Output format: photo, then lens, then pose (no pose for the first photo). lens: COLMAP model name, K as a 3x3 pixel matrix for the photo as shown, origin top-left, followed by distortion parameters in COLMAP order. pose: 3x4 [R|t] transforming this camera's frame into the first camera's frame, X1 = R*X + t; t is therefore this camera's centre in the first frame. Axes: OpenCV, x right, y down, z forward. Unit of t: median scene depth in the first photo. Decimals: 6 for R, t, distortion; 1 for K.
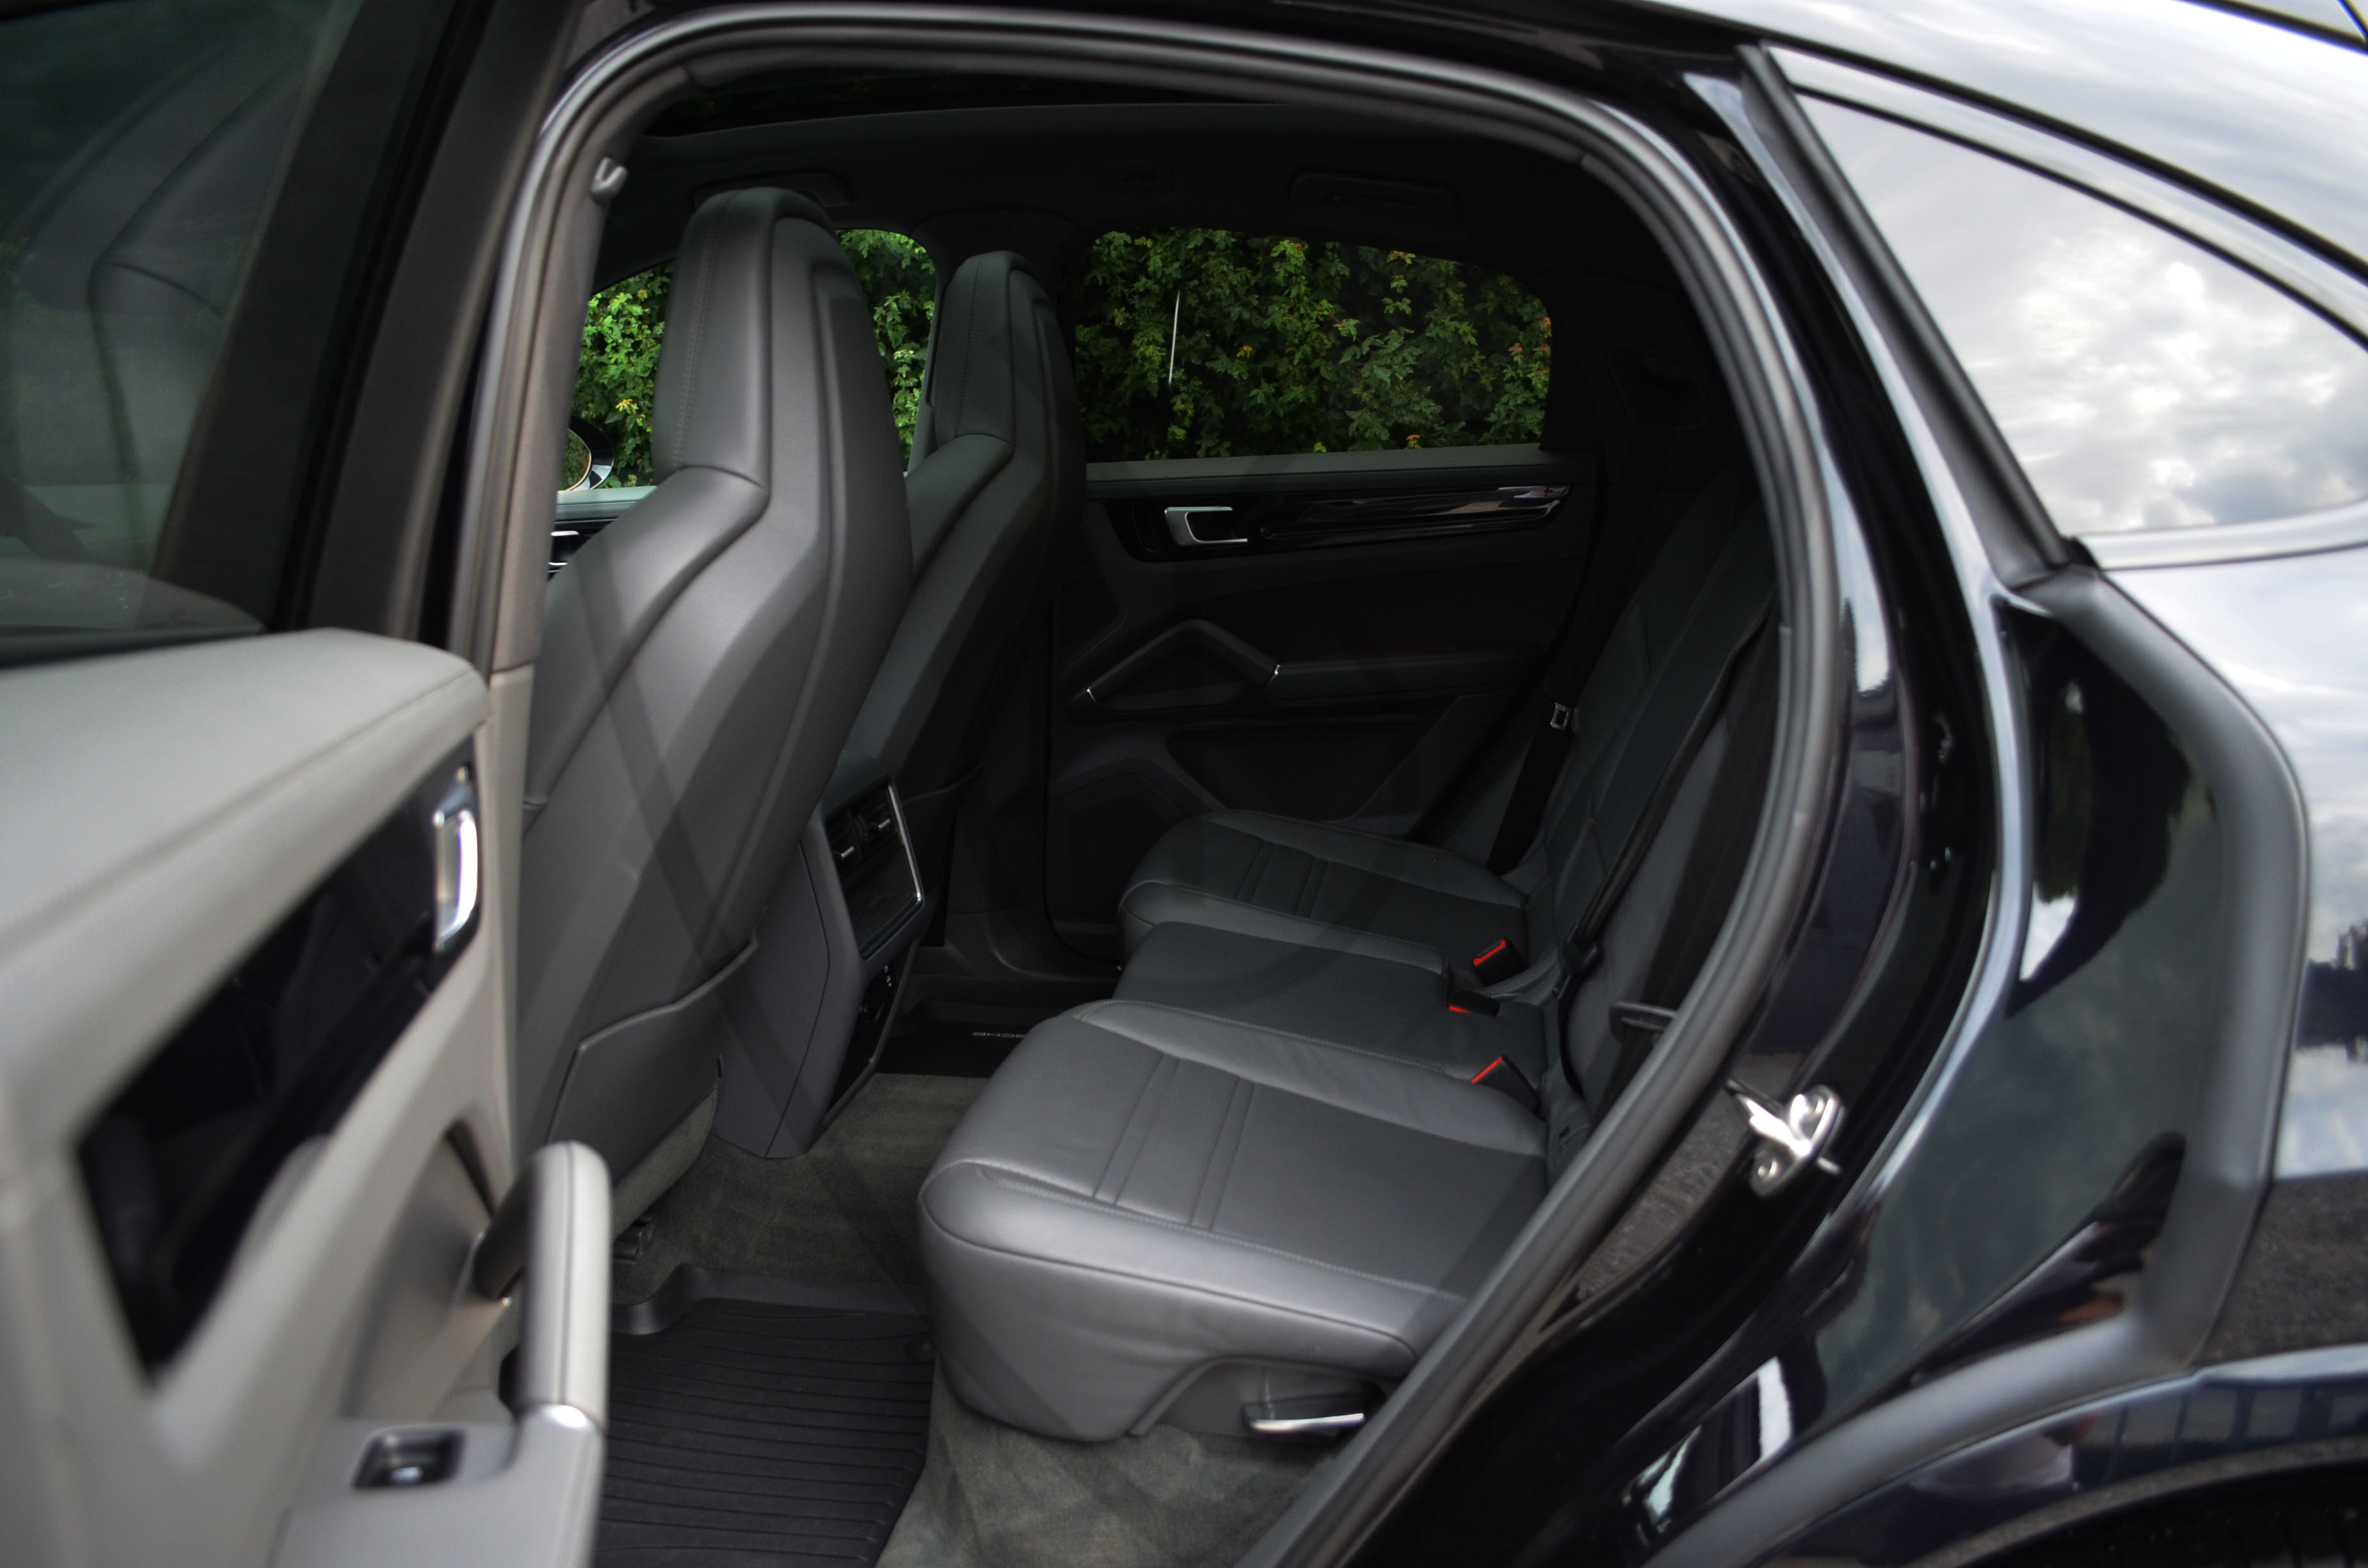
lens RADIAL K [[1829.3, 0, 1181.1], [0, 1829.3, 855.2], [0, 0, 1]] dist [-0.078603, 0.010081]
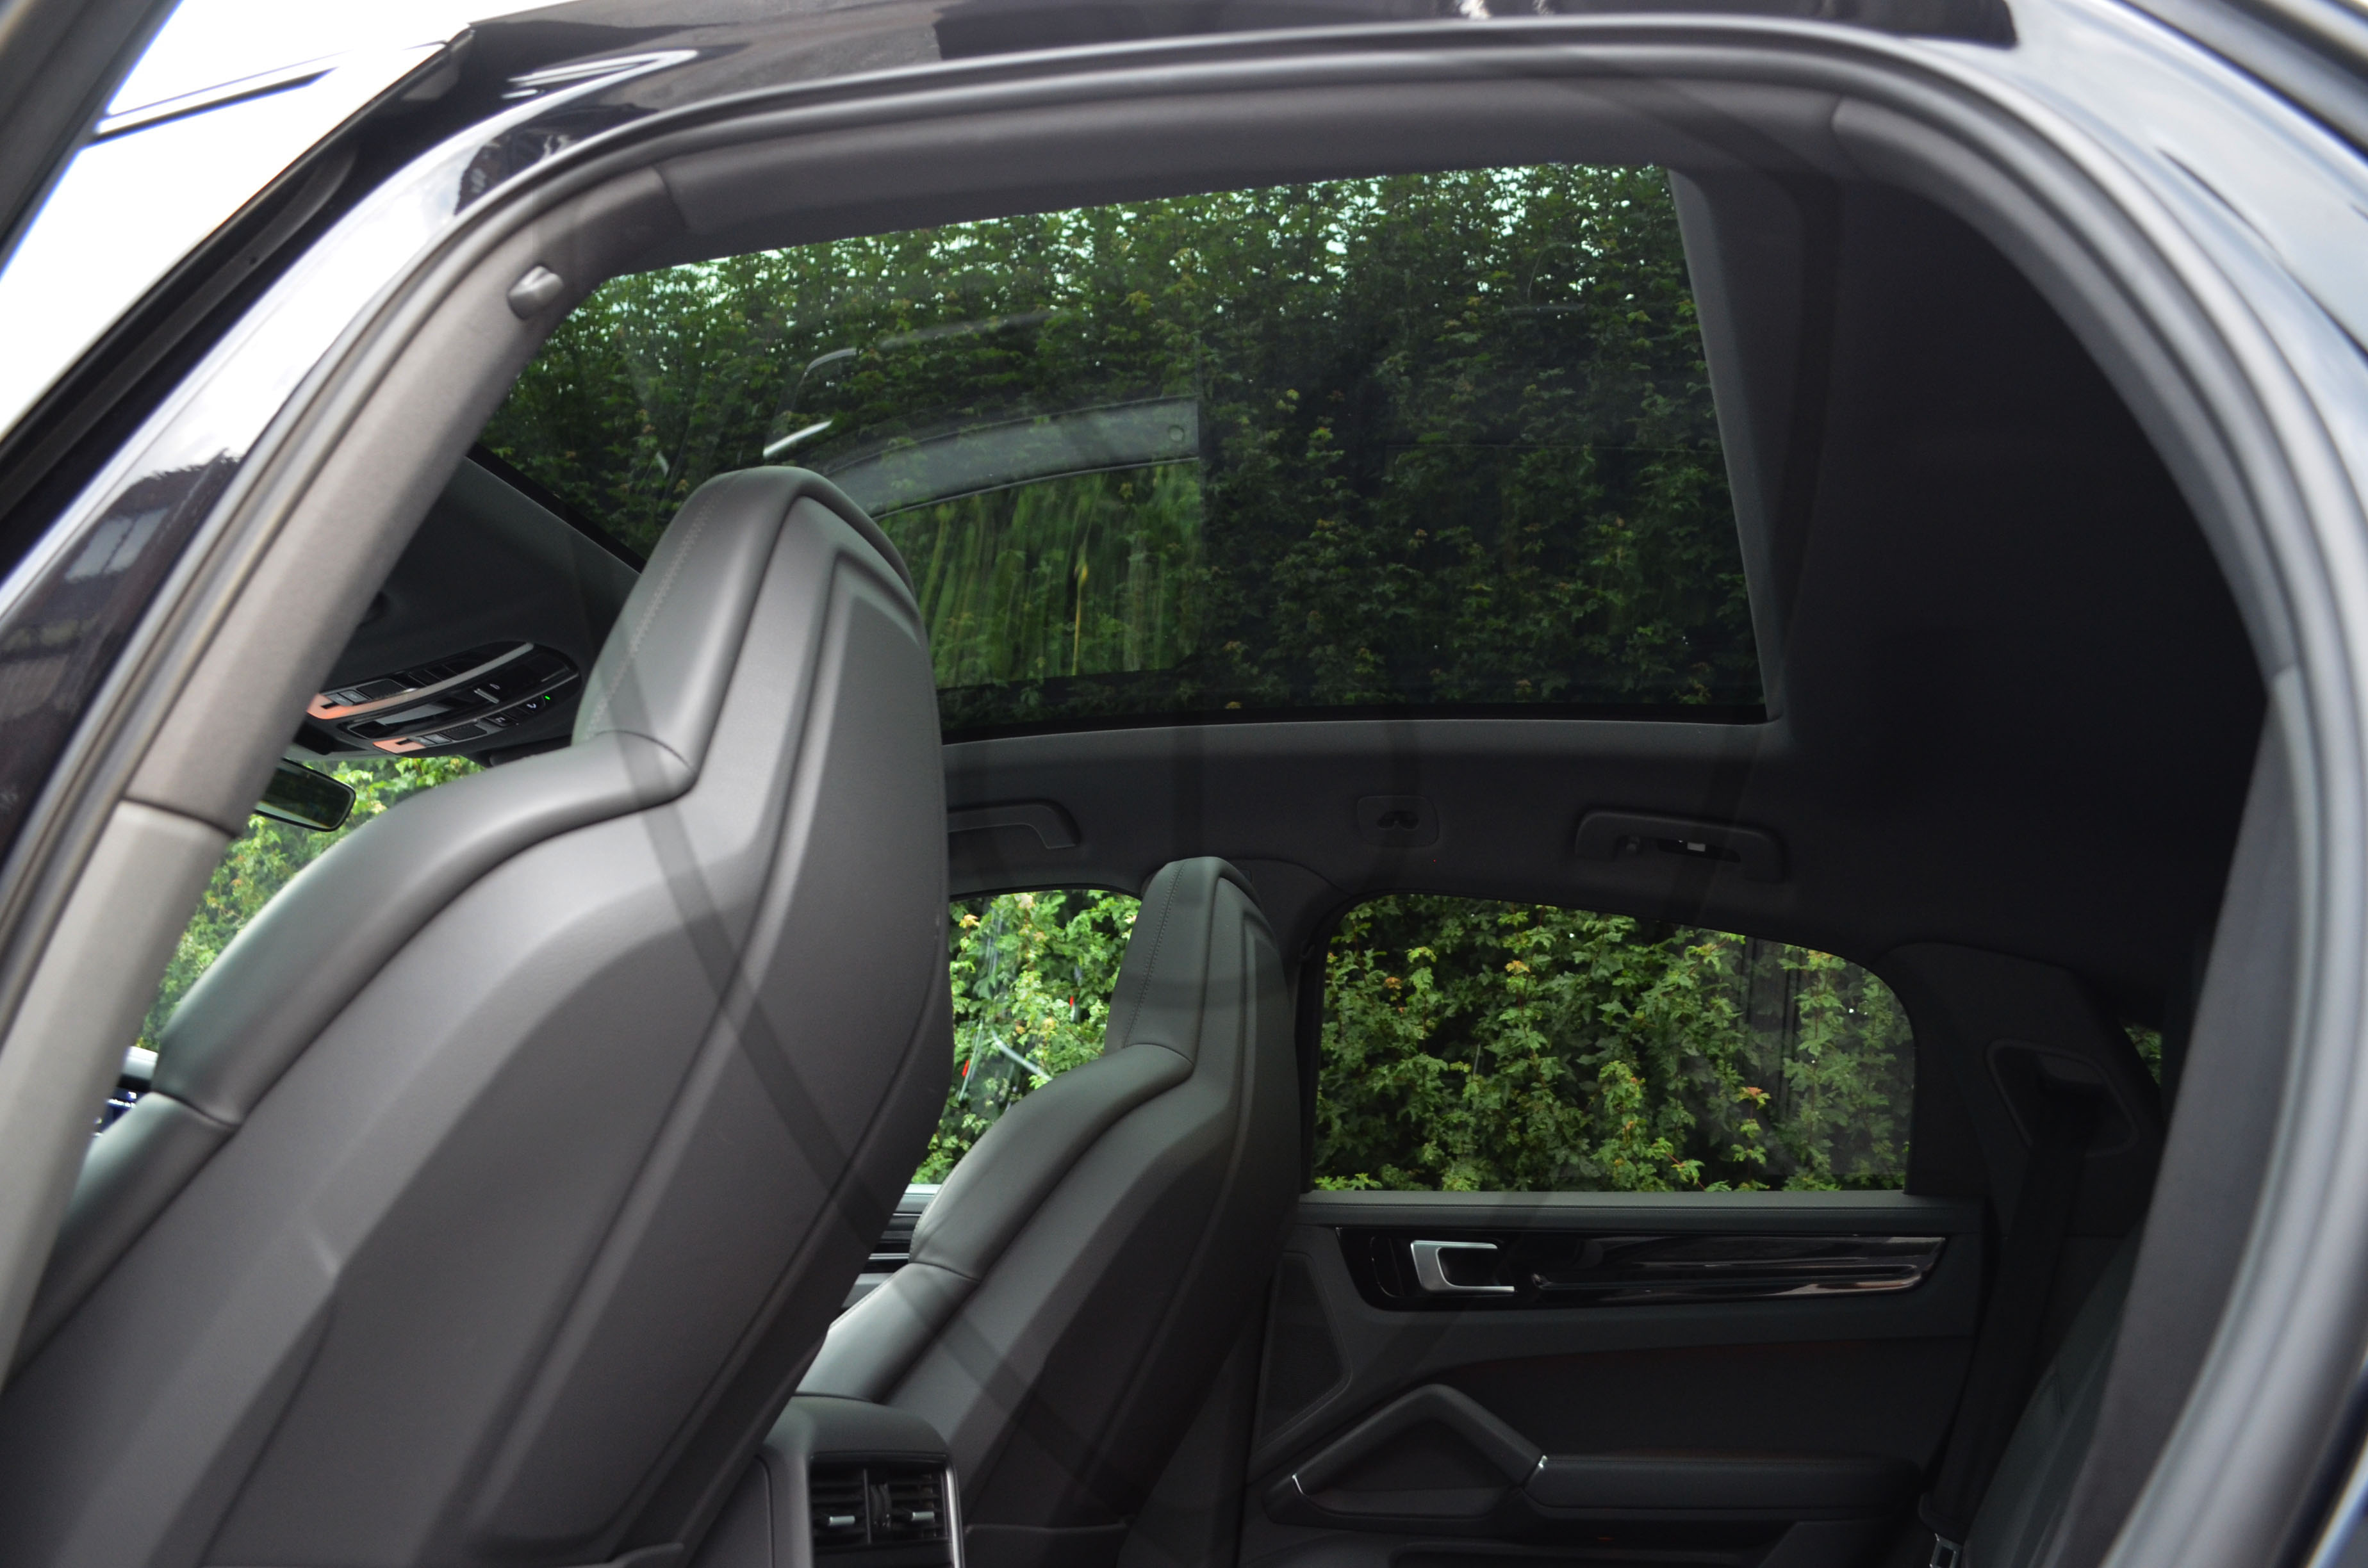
lens RADIAL K [[1829.3, 0, 1181.1], [0, 1829.3, 855.2], [0, 0, 1]] dist [-0.078603, 0.010081]
pose [[0.973158, 0.045515, -0.225593, 0.045237], [-0.157749, 0.845662, -0.509873, 0.059879], [0.167569, 0.531774, 0.830143, 0.167995]]
